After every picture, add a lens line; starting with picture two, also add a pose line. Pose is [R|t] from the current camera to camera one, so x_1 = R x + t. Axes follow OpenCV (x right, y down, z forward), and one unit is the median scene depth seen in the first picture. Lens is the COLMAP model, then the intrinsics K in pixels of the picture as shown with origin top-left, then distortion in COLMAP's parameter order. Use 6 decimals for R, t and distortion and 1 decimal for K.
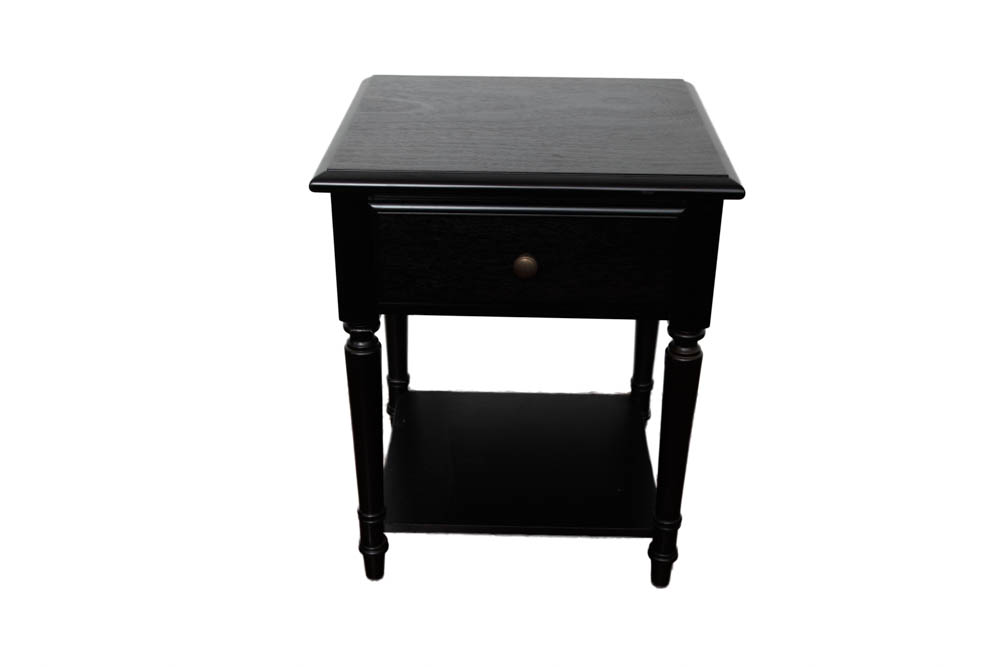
lens RADIAL K [[1132.1, 0, 497.2], [0, 1132.1, 343.5], [0, 0, 1]] dist [-0.005778, 0.014261]
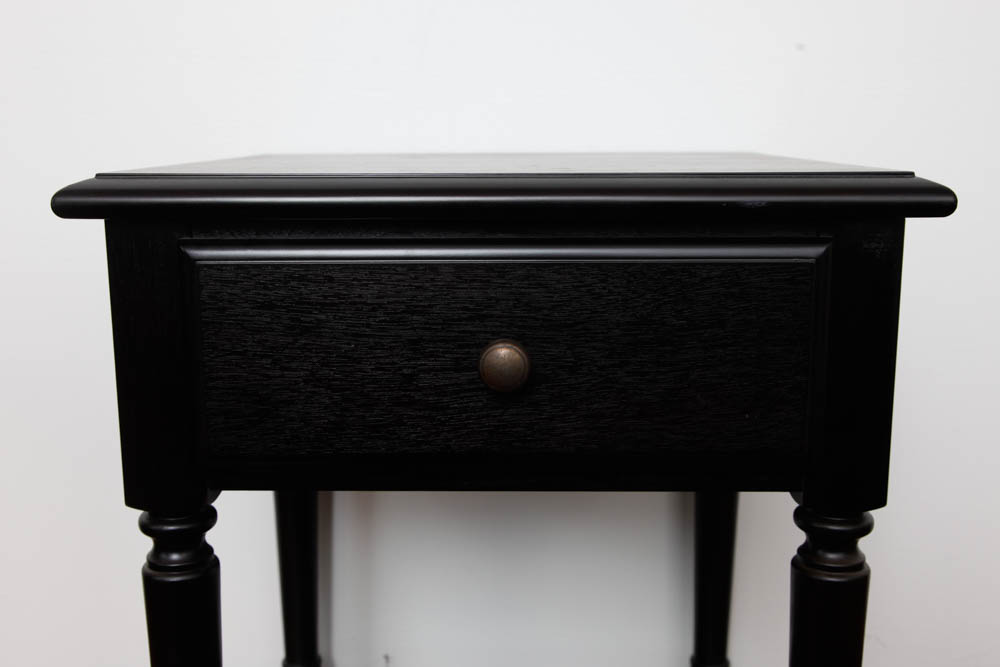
lens RADIAL K [[1132.1, 0, 497.2], [0, 1132.1, 343.5], [0, 0, 1]] dist [-0.005778, 0.014261]
pose [[0.999857, -0.015225, 0.007338, 0.017600], [0.016679, 0.959027, -0.282822, 0.053430], [-0.002731, 0.282904, 0.959144, 0.508455]]
